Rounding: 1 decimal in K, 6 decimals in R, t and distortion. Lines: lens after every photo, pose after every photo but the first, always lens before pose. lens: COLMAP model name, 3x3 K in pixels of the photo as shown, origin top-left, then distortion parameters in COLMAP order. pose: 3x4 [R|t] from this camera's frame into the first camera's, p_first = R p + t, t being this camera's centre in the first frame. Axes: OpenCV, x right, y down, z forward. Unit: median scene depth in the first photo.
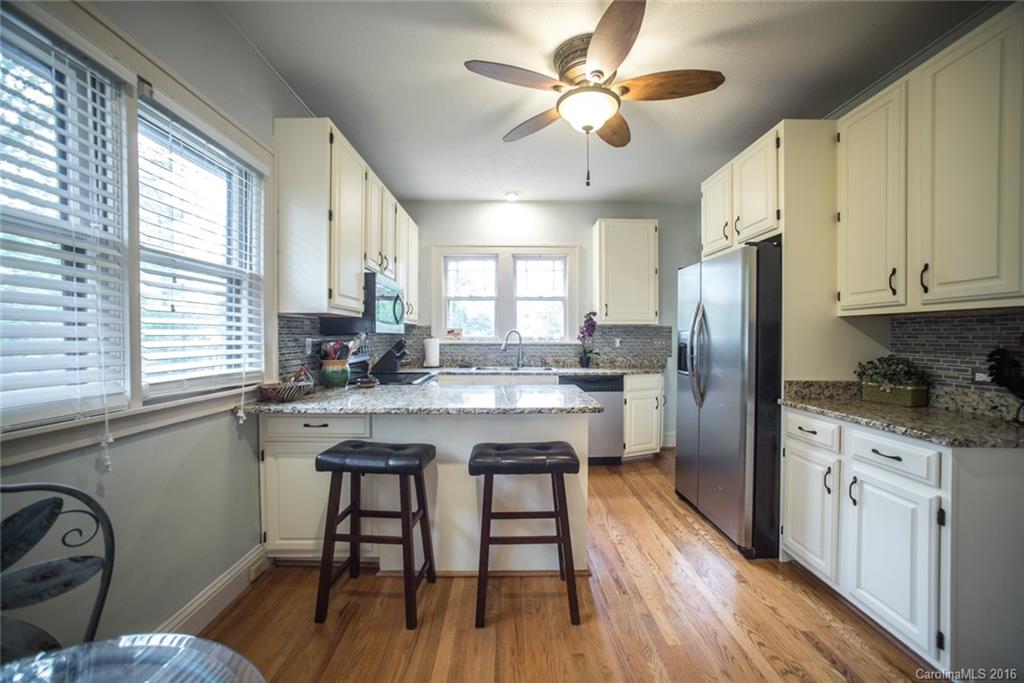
lens RADIAL K [[409.0, 0, 514.3], [0, 409.0, 341.1], [0, 0, 1]] dist [-0.052543, 0.025001]
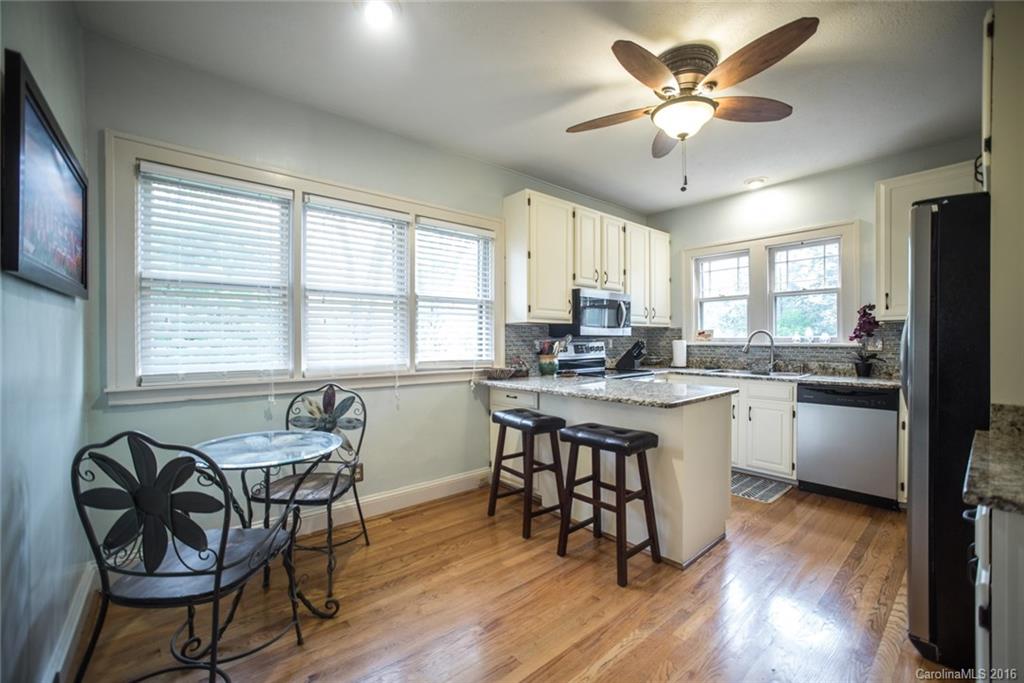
lens RADIAL K [[409.0, 0, 514.3], [0, 409.0, 341.1], [0, 0, 1]] dist [-0.052543, 0.025001]
pose [[0.646402, 0.000318, -0.762997, 0.506017], [-0.004600, 0.999983, -0.003481, 0.003485], [0.762983, 0.005760, 0.646393, 0.007331]]
